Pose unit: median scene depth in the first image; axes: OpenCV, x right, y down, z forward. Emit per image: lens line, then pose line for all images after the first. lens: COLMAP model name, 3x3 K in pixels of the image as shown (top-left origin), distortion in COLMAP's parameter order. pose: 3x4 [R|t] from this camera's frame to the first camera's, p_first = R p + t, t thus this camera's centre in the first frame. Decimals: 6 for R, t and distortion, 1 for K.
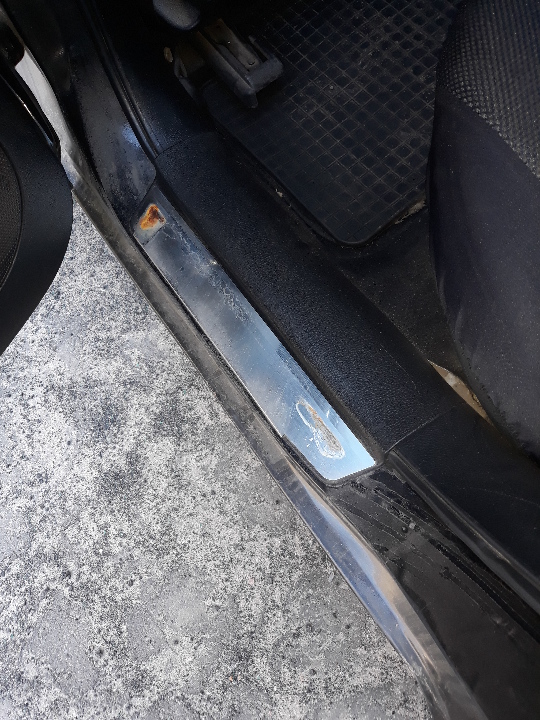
lens RADIAL K [[594.6, 0, 270.0], [0, 594.6, 360.0], [0, 0, 1]] dist [-0.002630, -0.002337]
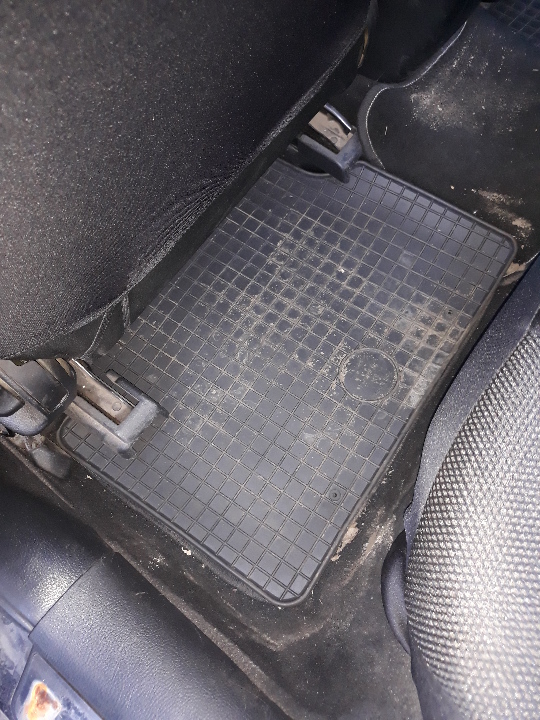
lens RADIAL K [[594.6, 0, 270.0], [0, 594.6, 360.0], [0, 0, 1]] dist [-0.002630, -0.002337]
pose [[0.955059, -0.229783, 0.187251, 0.029754], [0.248270, 0.965230, -0.081811, -0.412470], [-0.161942, 0.124623, 0.978899, 0.128277]]
